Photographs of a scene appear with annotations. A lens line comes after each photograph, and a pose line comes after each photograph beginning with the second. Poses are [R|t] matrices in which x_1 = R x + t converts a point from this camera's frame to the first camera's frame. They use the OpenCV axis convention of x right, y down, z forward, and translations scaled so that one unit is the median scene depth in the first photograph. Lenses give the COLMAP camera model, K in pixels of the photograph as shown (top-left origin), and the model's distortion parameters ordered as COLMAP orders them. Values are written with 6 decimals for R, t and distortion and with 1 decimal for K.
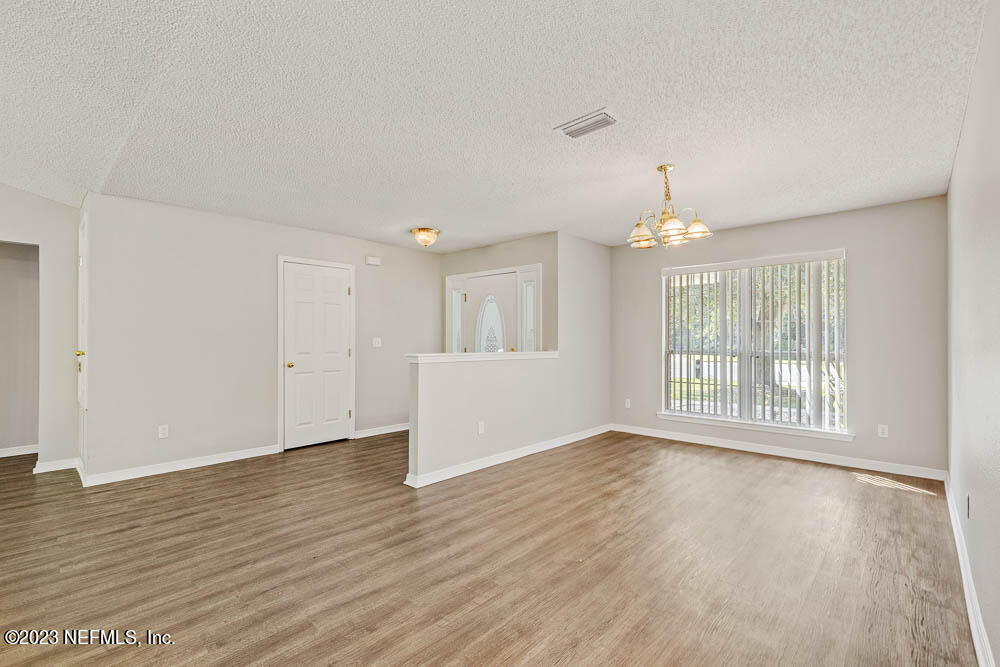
lens RADIAL K [[437.3, 0, 496.5], [0, 437.3, 339.2], [0, 0, 1]] dist [0.002657, 0.000216]
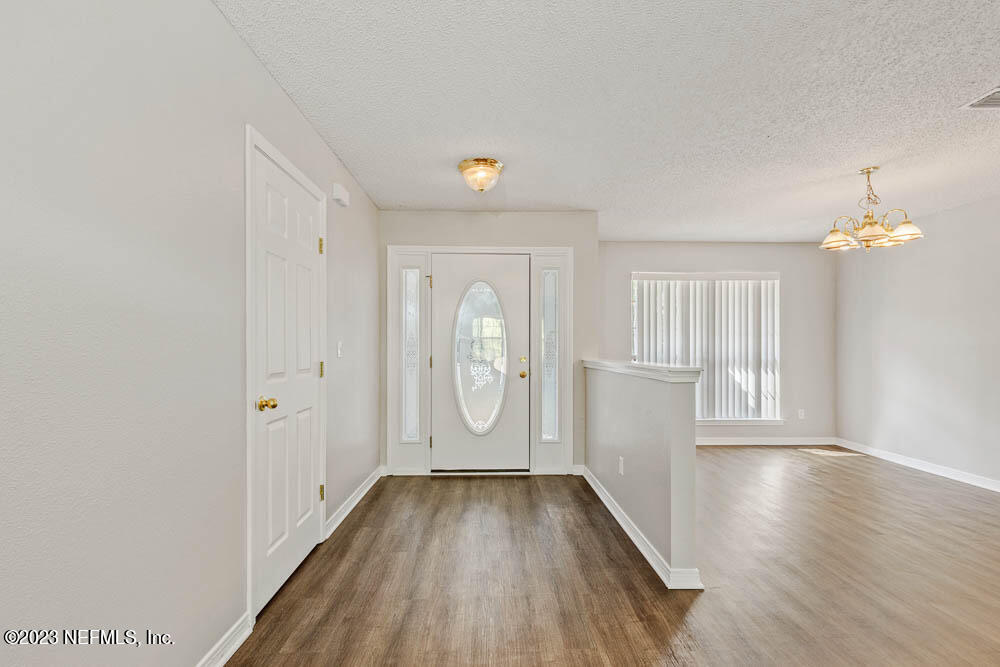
lens RADIAL K [[456.3, 0, 496.3], [0, 456.3, 342.1], [0, 0, 1]] dist [0.004101, 0.000458]
pose [[0.719298, 0.005969, 0.694676, -0.621535], [-0.002199, 0.999978, -0.006315, 0.003434], [-0.694699, 0.003015, 0.719295, 0.547298]]
